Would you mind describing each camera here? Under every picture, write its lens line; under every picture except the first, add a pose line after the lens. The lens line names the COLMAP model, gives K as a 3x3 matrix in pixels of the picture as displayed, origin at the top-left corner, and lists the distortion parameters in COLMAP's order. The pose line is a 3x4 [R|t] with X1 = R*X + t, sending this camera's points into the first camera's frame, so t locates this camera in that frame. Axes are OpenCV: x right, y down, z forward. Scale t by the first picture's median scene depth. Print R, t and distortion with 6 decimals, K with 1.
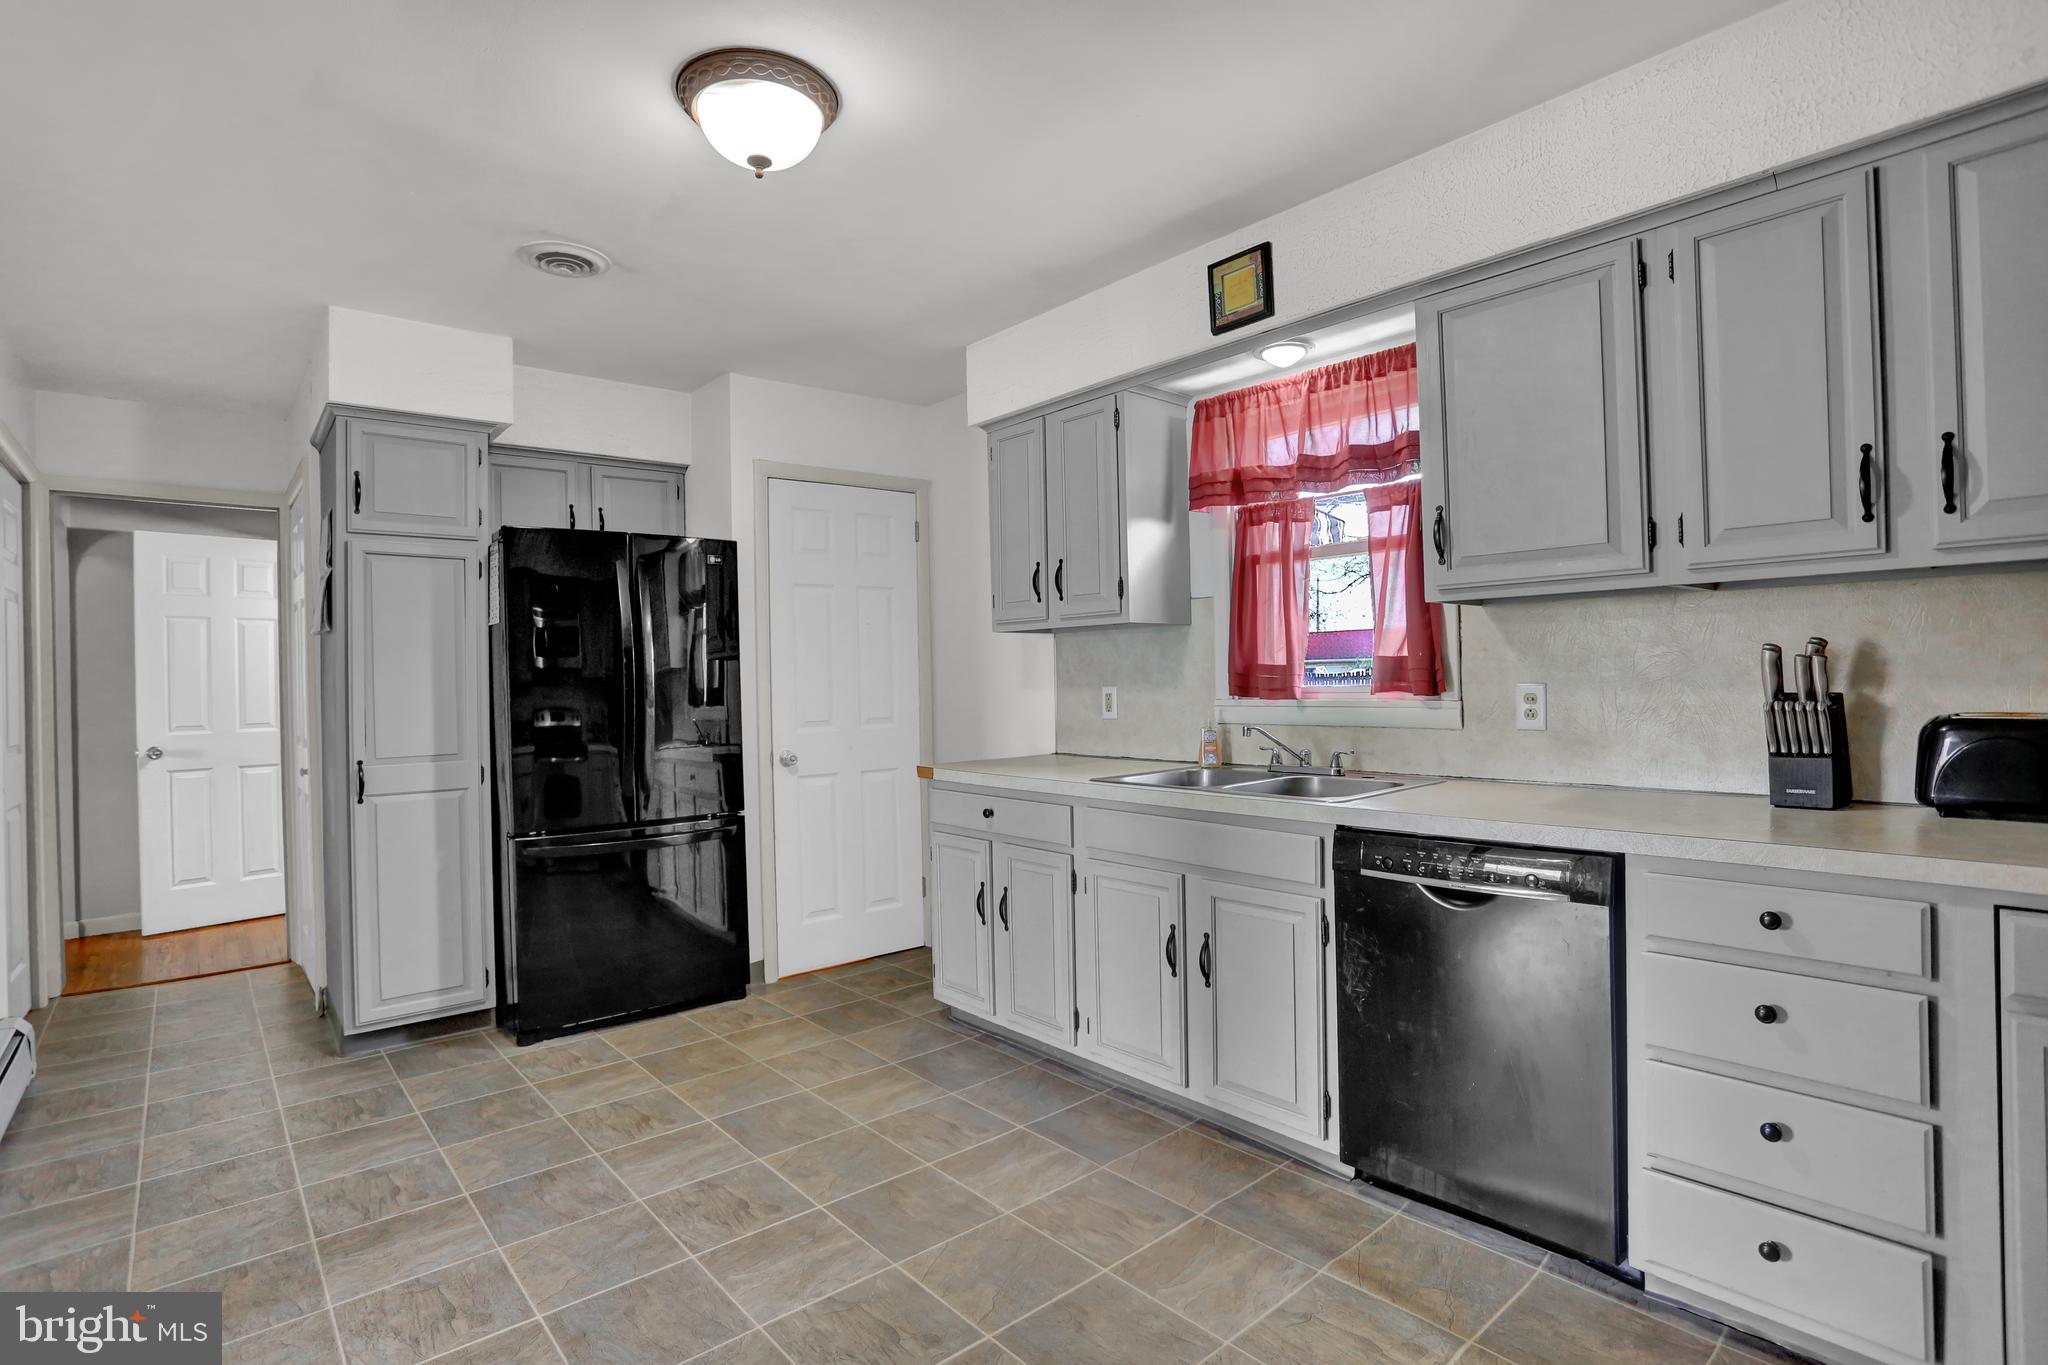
lens RADIAL K [[998.5, 0, 1036.1], [0, 998.5, 692.7], [0, 0, 1]] dist [-0.067250, 0.028394]
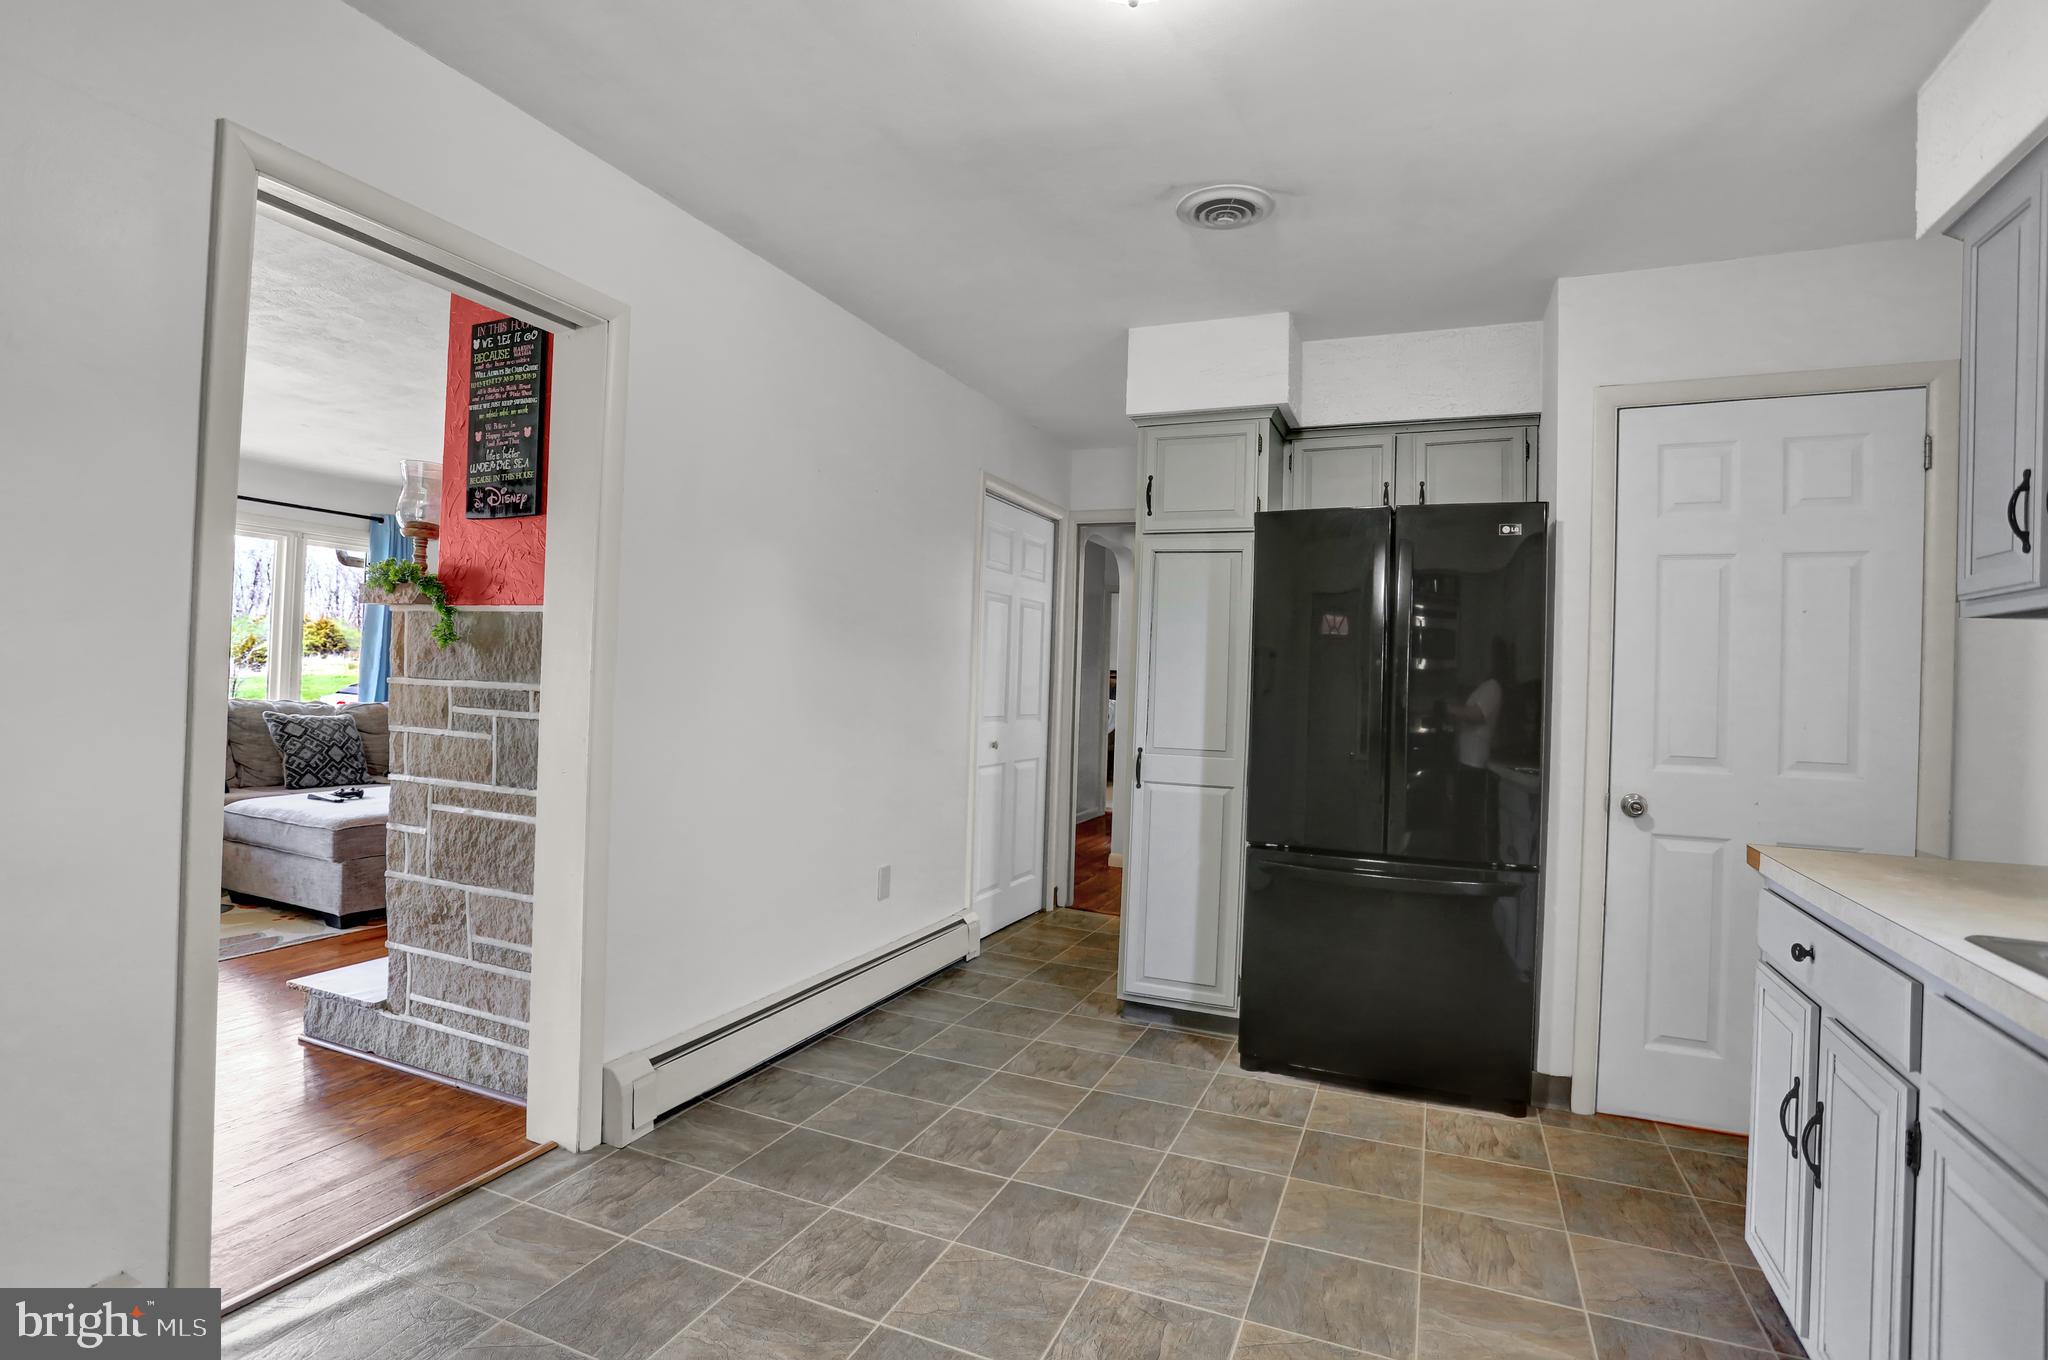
lens RADIAL K [[1002.0, 0, 1004.6], [0, 1002.0, 684.8], [0, 0, 1]] dist [-0.076807, 0.029502]
pose [[0.424686, 0.034402, -0.904687, 0.216981], [-0.054203, 0.998451, 0.012523, -0.004116], [0.903717, 0.043719, 0.425893, 0.372338]]
